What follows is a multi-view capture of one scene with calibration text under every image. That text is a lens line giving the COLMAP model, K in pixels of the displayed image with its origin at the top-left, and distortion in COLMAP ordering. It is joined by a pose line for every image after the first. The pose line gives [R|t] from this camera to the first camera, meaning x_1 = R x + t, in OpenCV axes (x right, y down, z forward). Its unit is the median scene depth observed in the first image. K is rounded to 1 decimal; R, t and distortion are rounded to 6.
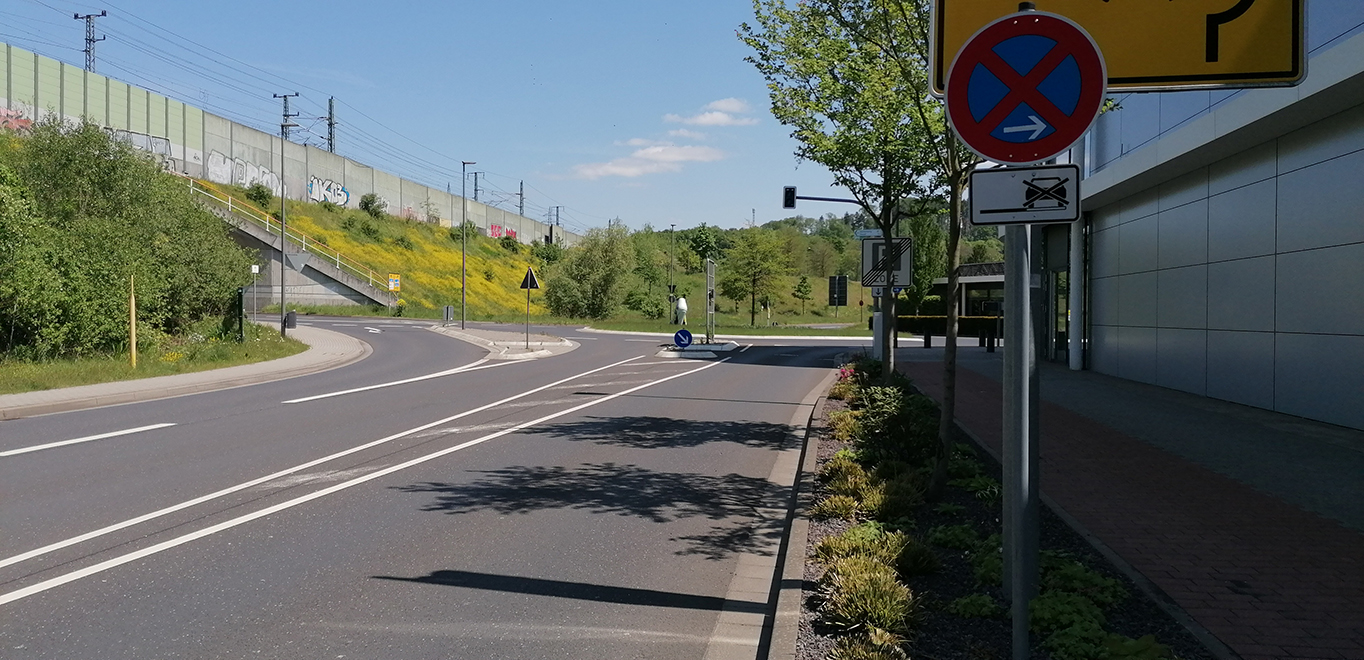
lens RADIAL K [[1012.2, 0, 686.6], [0, 1012.2, 322.5], [0, 0, 1]] dist [0.107621, -0.133399]
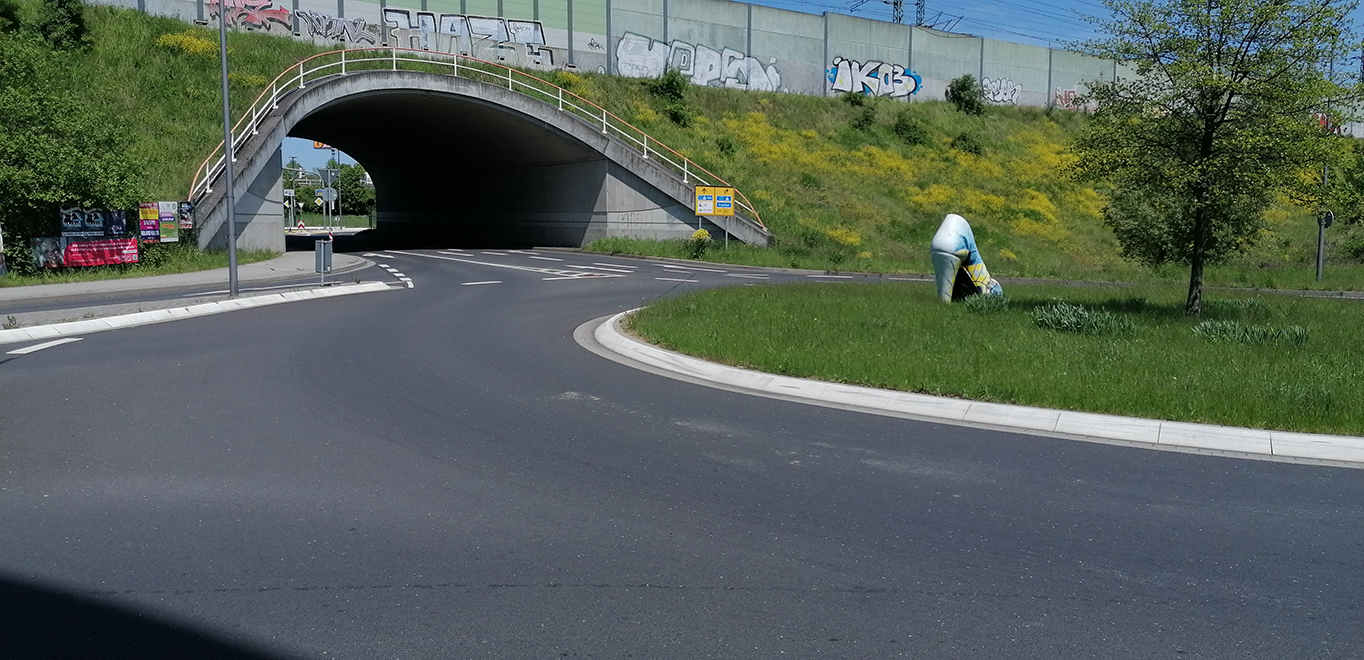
lens RADIAL K [[1012.2, 0, 686.6], [0, 1012.2, 322.5], [0, 0, 1]] dist [0.107621, -0.133399]
pose [[0.632772, 0.059033, -0.772085, 0.138535], [-0.008347, 0.997552, 0.069431, -0.008009], [0.774293, -0.037489, 0.631715, 0.505083]]
